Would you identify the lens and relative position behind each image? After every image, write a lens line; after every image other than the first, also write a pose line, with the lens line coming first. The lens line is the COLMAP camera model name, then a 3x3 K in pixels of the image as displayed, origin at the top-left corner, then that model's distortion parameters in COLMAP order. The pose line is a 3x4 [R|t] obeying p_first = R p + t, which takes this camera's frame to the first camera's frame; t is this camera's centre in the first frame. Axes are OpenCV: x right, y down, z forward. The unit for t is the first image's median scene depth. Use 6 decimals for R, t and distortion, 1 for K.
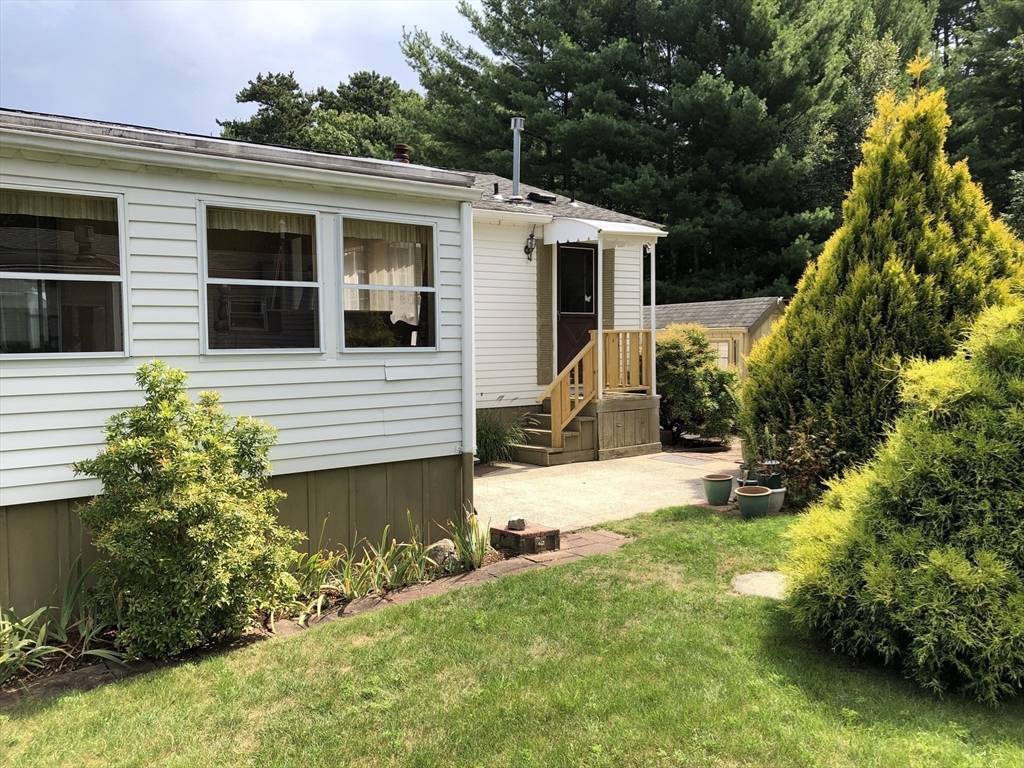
lens RADIAL K [[830.5, 0, 512.0], [0, 830.5, 384.0], [0, 0, 1]] dist [0.001130, -0.005342]
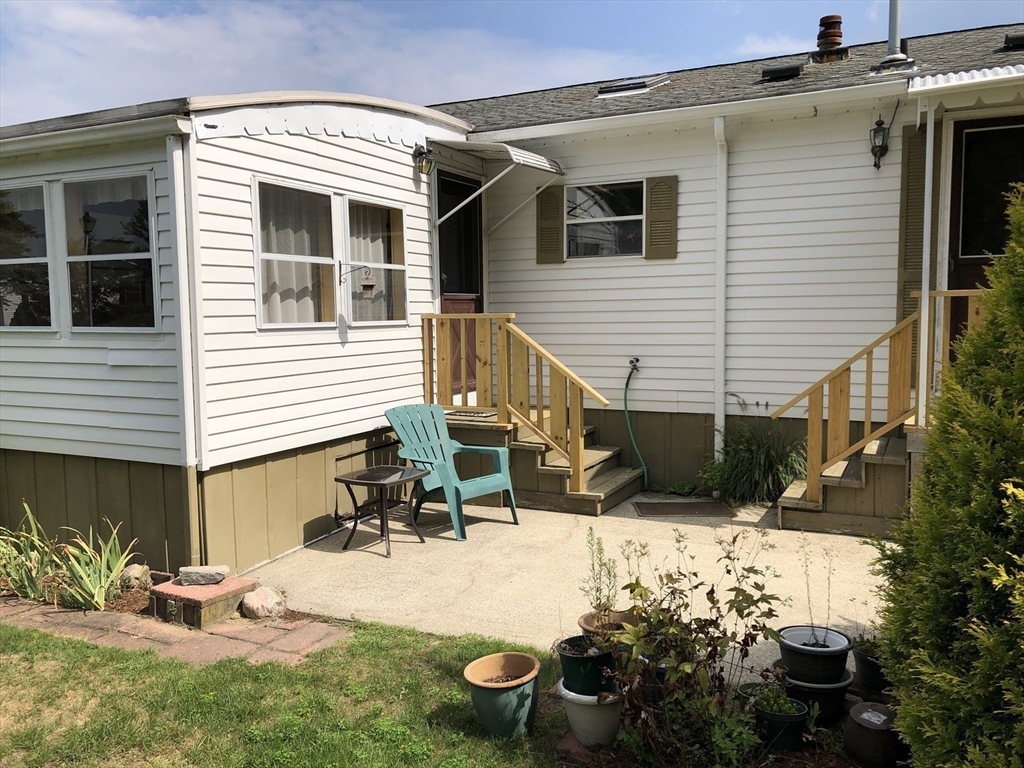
lens RADIAL K [[830.5, 0, 512.0], [0, 830.5, 384.0], [0, 0, 1]] dist [0.001130, -0.005342]
pose [[0.448406, 0.071636, -0.890955, 0.422057], [-0.035084, 0.997426, 0.062539, -0.027680], [0.893141, 0.003215, 0.449765, 0.516923]]
